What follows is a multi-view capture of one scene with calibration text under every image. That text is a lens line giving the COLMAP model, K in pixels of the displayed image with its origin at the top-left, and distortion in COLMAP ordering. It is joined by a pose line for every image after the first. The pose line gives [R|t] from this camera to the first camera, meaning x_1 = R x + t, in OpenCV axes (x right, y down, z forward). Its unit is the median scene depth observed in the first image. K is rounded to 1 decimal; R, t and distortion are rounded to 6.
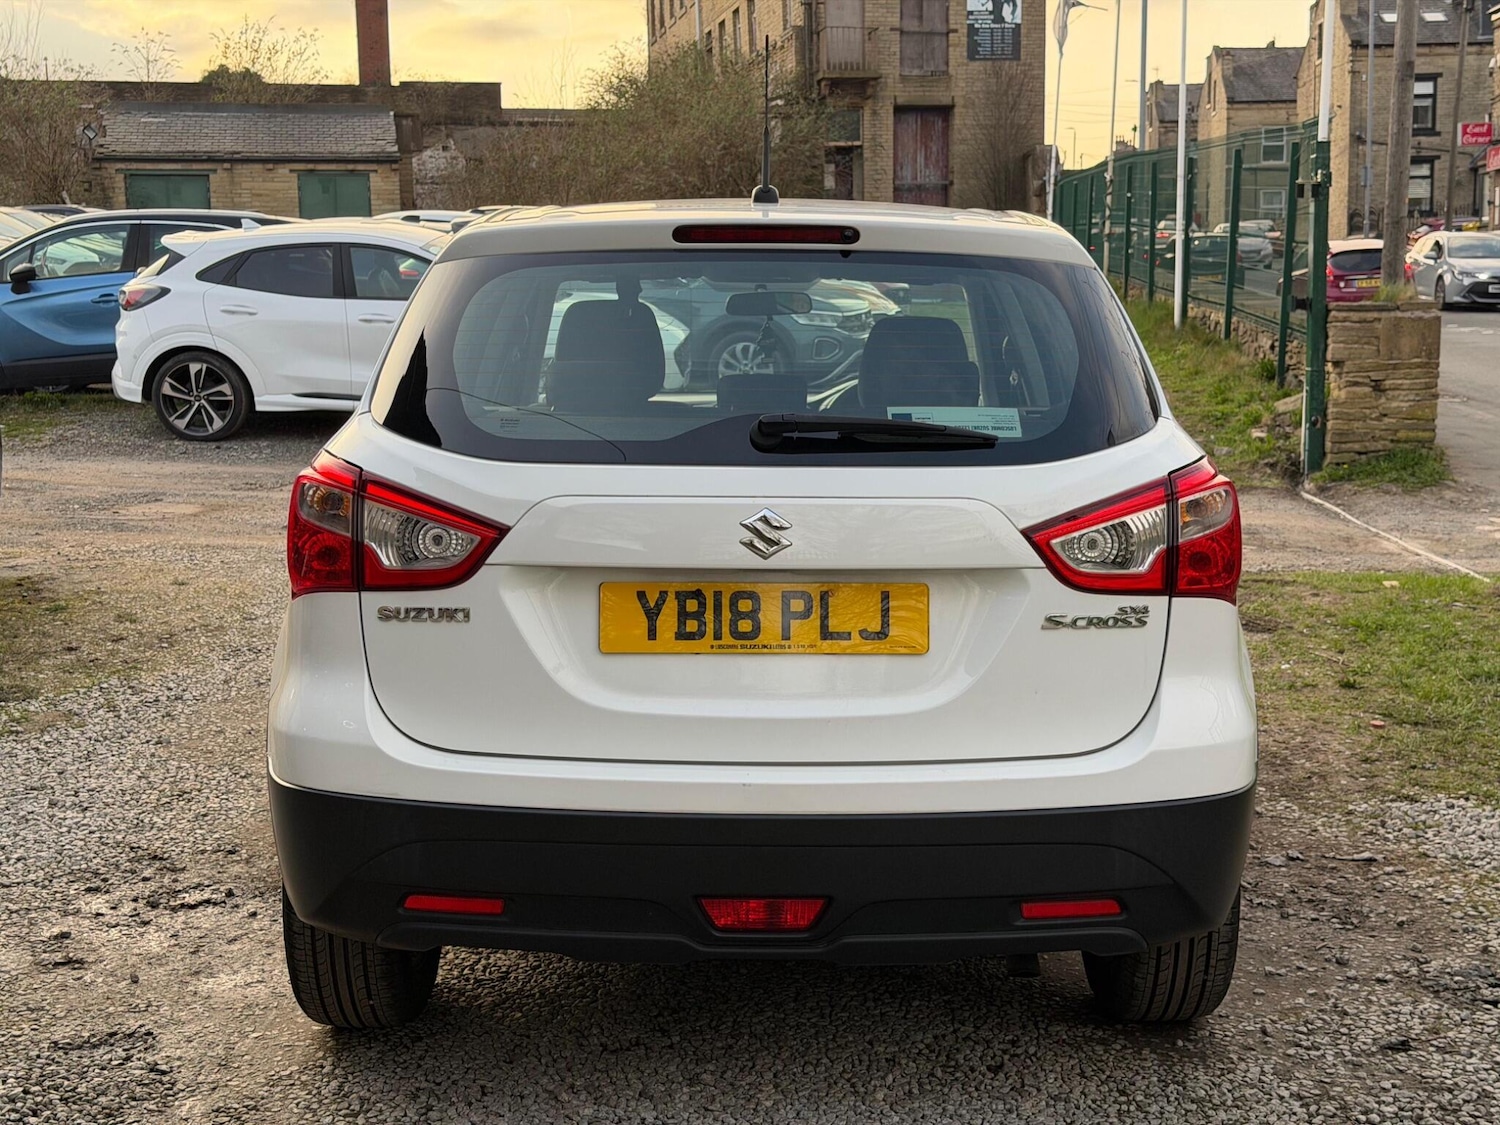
lens RADIAL K [[2086.0, 0, 765.3], [0, 2086.0, 561.9], [0, 0, 1]] dist [0.129121, 0.000000]
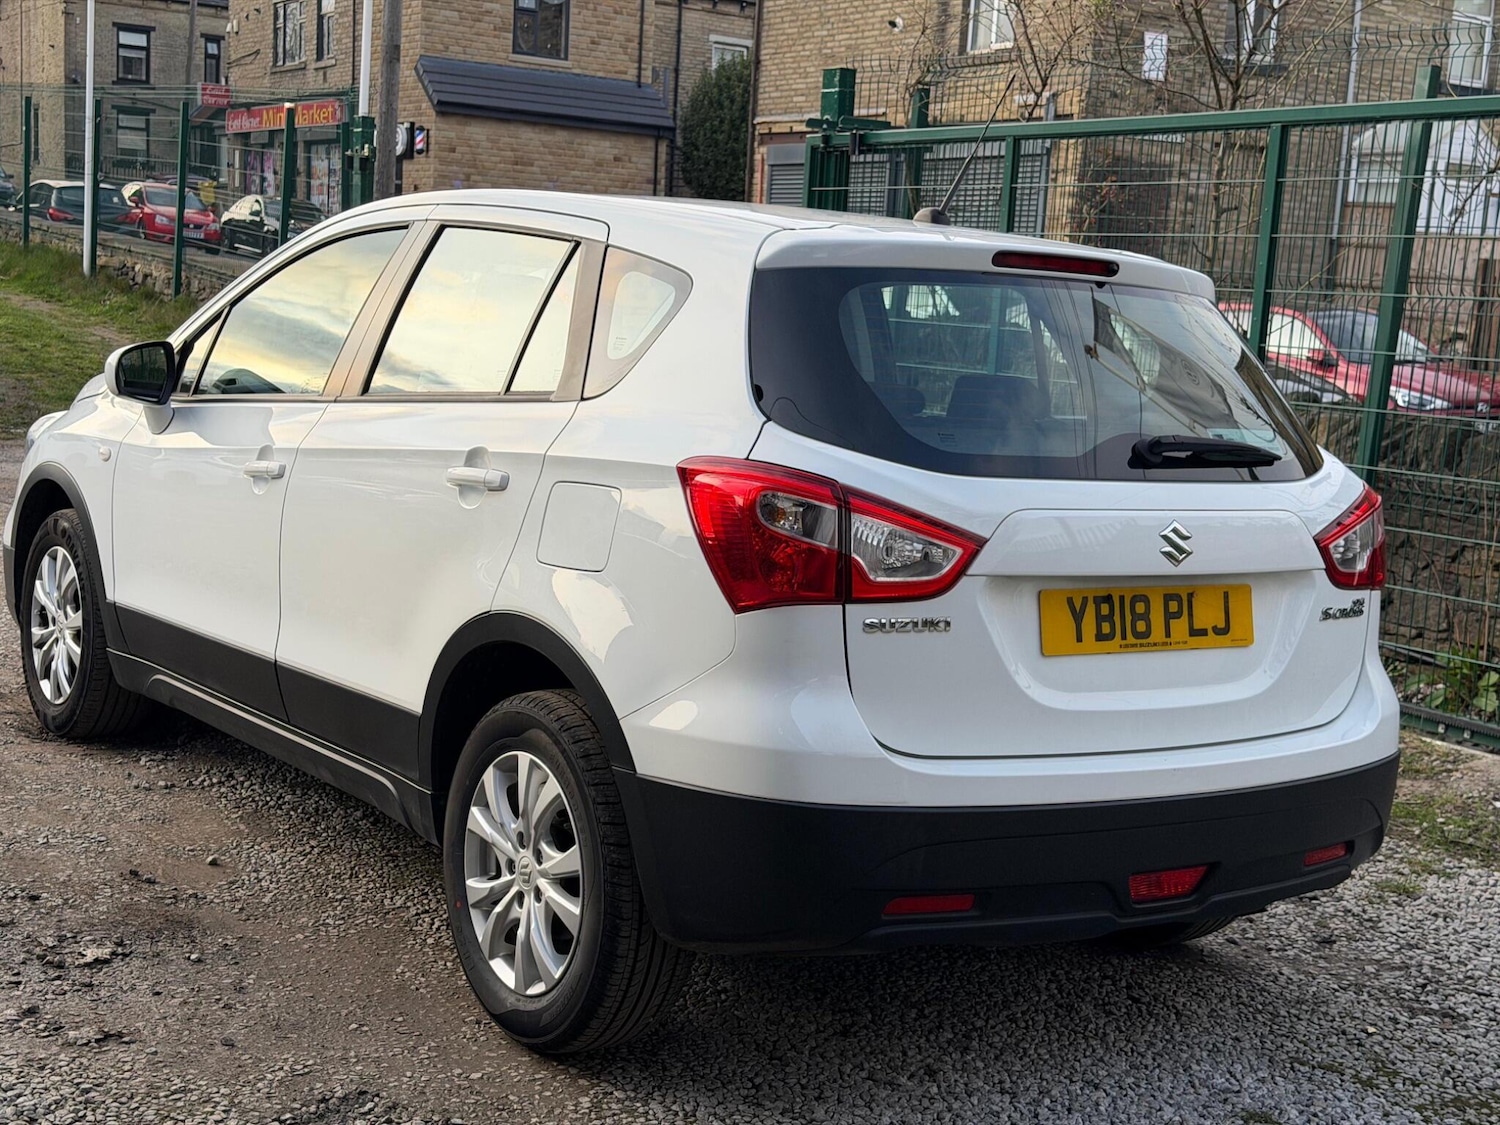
lens RADIAL K [[2086.0, 0, 742.2], [0, 2086.0, 567.6], [0, 0, 1]] dist [0.129121, 0.000000]
pose [[0.817694, -0.018204, 0.575365, -0.693148], [0.002271, 0.999594, 0.028398, -0.027390], [-0.575649, -0.021914, 0.817403, 0.181414]]
